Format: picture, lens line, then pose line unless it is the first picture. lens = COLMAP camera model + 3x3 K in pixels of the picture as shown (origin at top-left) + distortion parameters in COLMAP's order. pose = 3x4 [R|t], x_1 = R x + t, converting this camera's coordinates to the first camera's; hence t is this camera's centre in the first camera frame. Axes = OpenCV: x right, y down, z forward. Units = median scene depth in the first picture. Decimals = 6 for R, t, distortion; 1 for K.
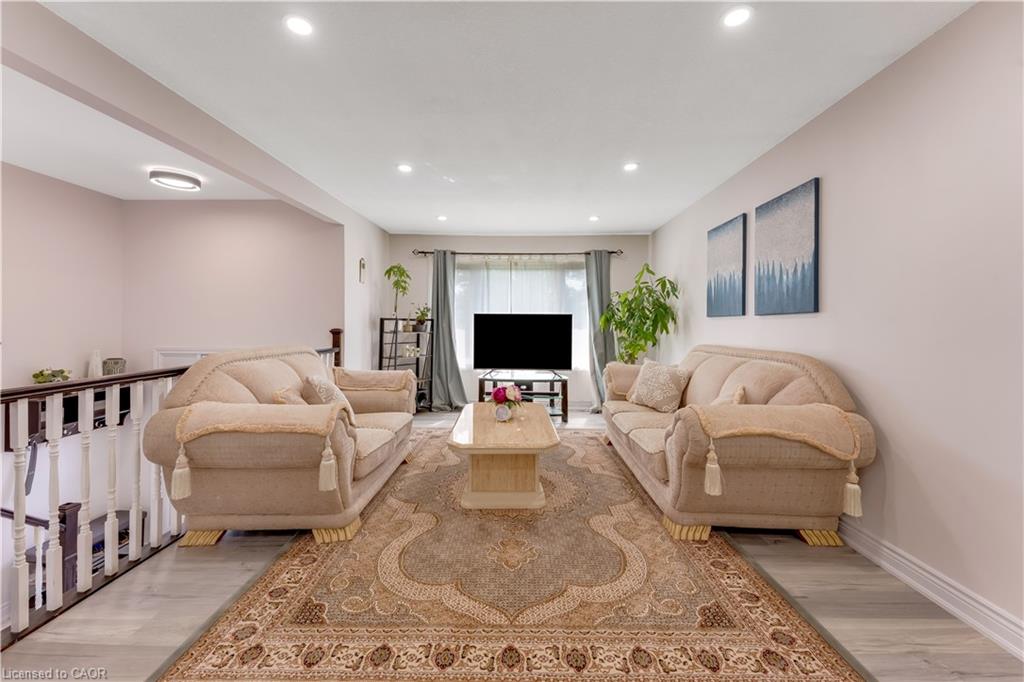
lens RADIAL K [[407.0, 0, 509.6], [0, 407.0, 322.3], [0, 0, 1]] dist [0.000361, -0.000061]
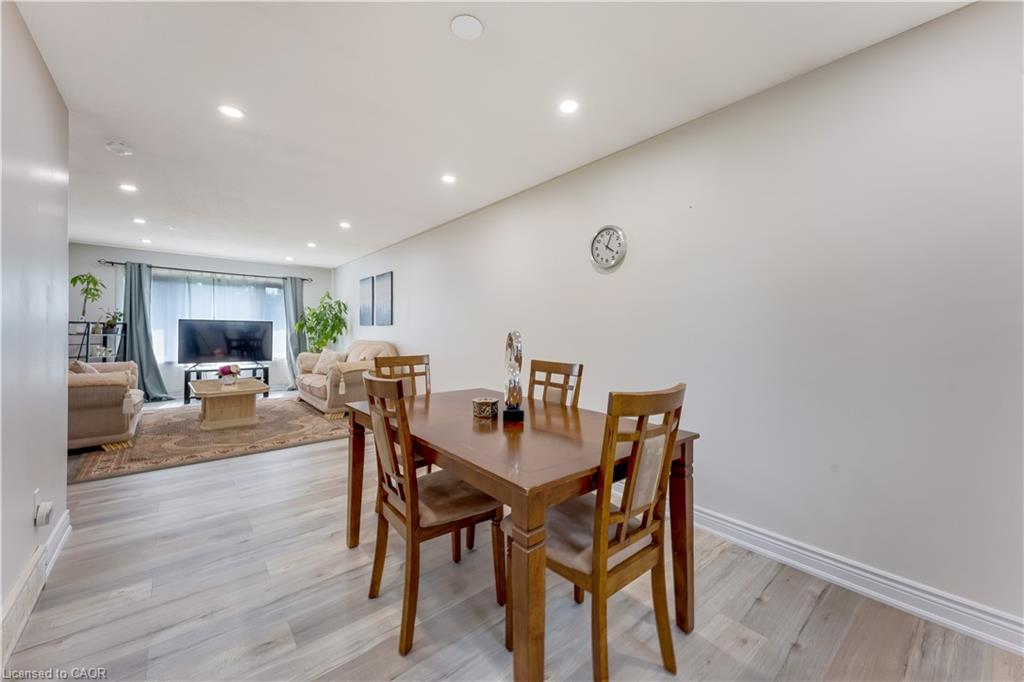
lens RADIAL K [[392.3, 0, 515.3], [0, 392.3, 336.2], [0, 0, 1]] dist [0.042161, -0.000210]
pose [[0.752707, -0.004209, 0.658342, -0.132827], [-0.011198, 0.999753, 0.019194, -0.004999], [-0.658260, -0.021819, 0.752474, -0.648464]]
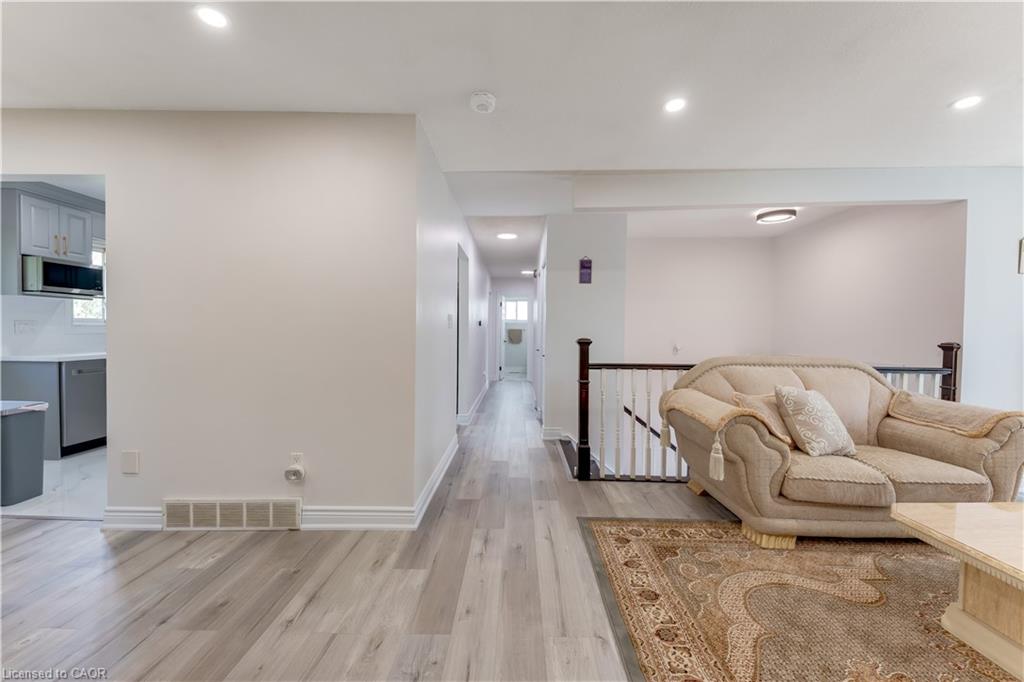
lens RADIAL K [[392.3, 0, 515.3], [0, 392.3, 336.2], [0, 0, 1]] dist [0.042161, -0.000210]
pose [[0.007530, 0.015320, -0.999854, 0.265781], [-0.004460, 0.999873, 0.015287, -0.003863], [0.999962, 0.004344, 0.007598, 0.161688]]
